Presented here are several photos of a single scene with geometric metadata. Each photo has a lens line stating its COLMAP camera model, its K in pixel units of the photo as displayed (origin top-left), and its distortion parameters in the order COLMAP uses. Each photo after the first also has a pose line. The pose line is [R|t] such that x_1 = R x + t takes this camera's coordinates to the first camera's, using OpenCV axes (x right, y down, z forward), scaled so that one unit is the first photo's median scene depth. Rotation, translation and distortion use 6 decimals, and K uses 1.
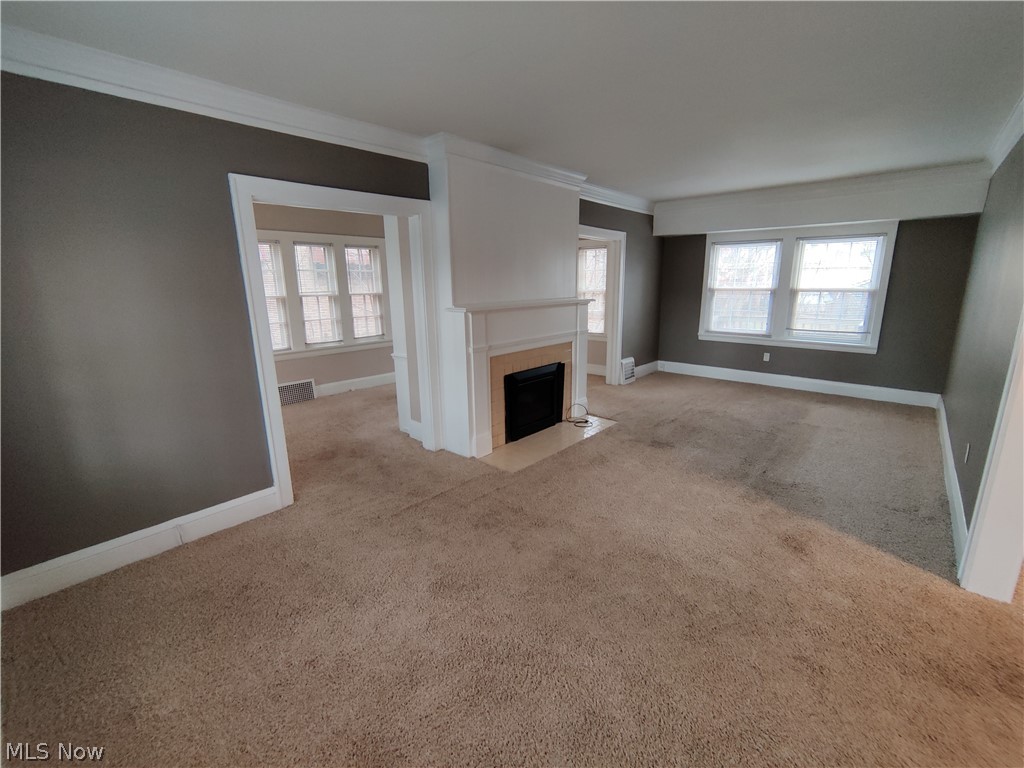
lens RADIAL K [[439.1, 0, 512.7], [0, 439.1, 381.8], [0, 0, 1]] dist [0.003313, 0.000426]
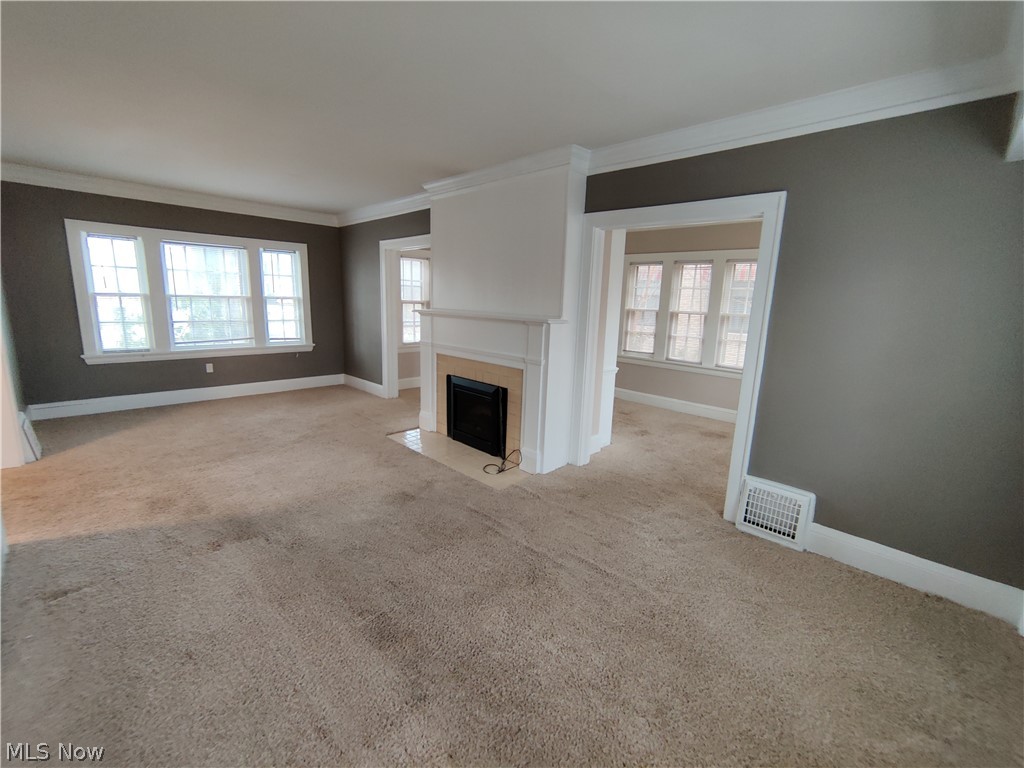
lens RADIAL K [[439.1, 0, 512.0], [0, 439.1, 381.4], [0, 0, 1]] dist [0.003313, 0.000426]
pose [[-0.048720, 0.200416, -0.978499, 0.957274], [-0.258031, 0.943882, 0.206173, -0.241399], [0.964907, 0.262528, 0.005727, 1.029943]]
